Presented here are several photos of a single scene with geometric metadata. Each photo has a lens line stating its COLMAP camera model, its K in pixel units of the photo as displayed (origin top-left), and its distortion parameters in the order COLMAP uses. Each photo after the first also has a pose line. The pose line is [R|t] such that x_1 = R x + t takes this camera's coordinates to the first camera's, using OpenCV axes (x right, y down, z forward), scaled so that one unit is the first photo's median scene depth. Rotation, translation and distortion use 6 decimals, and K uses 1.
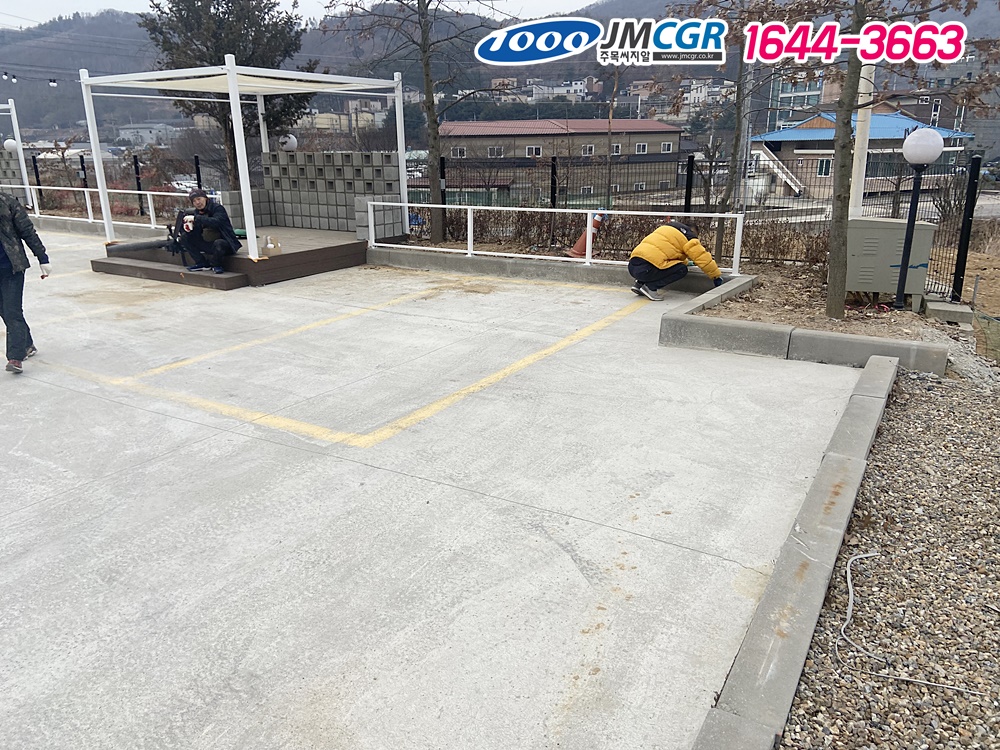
lens RADIAL K [[734.9, 0, 506.2], [0, 734.9, 382.3], [0, 0, 1]] dist [0.041640, -0.036132]
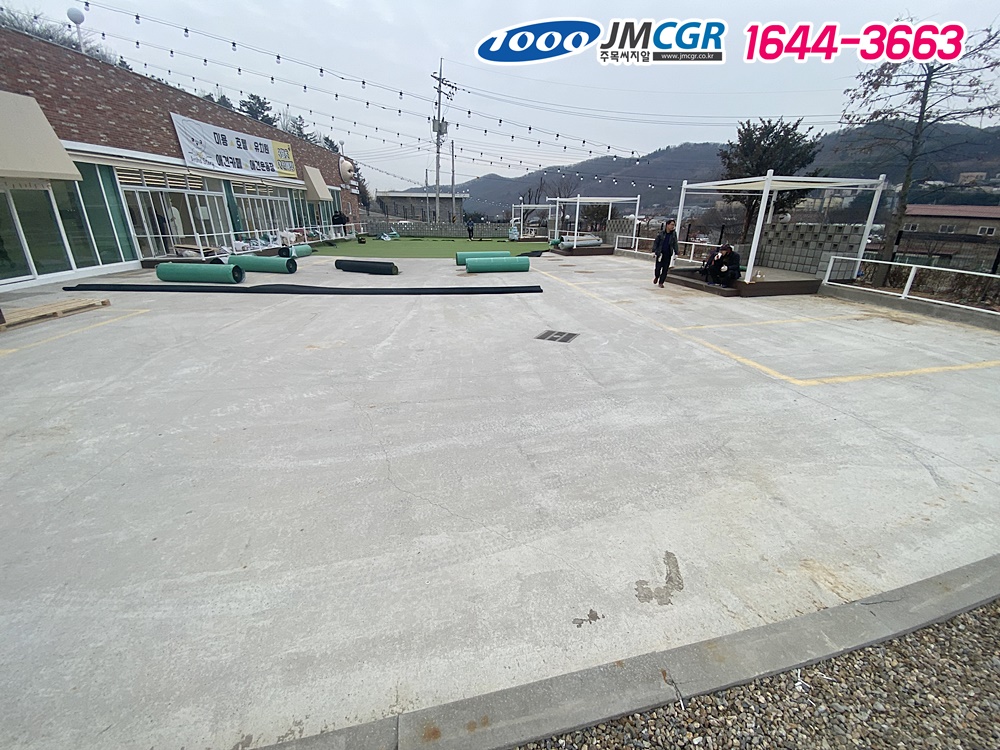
lens RADIAL K [[399.0, 0, 505.9], [0, 399.0, 374.3], [0, 0, 1]] dist [-0.001385, -0.012858]
pose [[0.674876, 0.277159, -0.683905, -0.008297], [-0.231973, 0.959485, 0.159930, 0.044777], [0.700522, 0.050715, 0.711826, -0.148591]]
